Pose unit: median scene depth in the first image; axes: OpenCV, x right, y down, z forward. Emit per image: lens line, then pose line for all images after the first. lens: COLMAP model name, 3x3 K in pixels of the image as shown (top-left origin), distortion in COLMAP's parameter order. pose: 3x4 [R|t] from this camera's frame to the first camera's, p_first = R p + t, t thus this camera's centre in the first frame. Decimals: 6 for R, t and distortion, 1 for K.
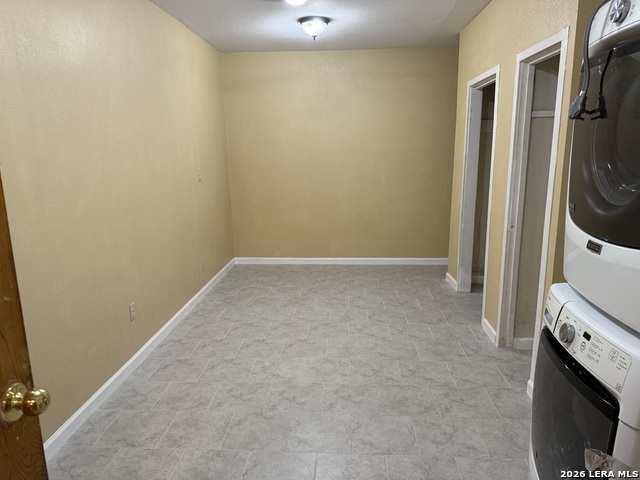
lens RADIAL K [[455.6, 0, 320.1], [0, 455.6, 240.4], [0, 0, 1]] dist [0.007025, -0.031485]
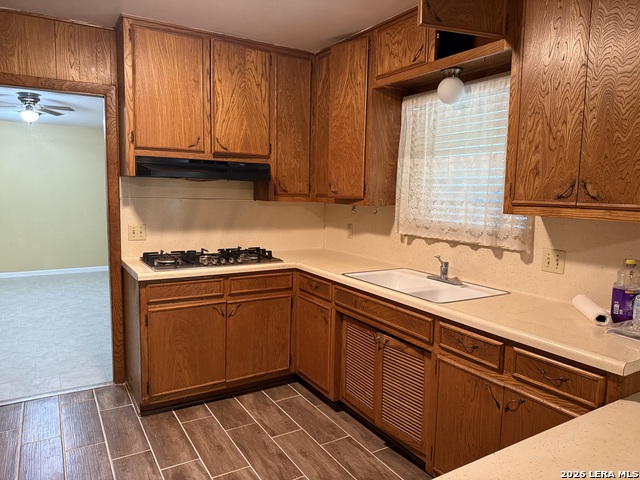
lens RADIAL K [[455.6, 0, 319.9], [0, 455.6, 240.5], [0, 0, 1]] dist [0.007025, -0.031485]
pose [[0.821726, -0.039844, 0.568489, -0.119625], [0.090573, 0.994004, -0.061253, 0.184413], [-0.562640, 0.101823, 0.820408, -0.996182]]
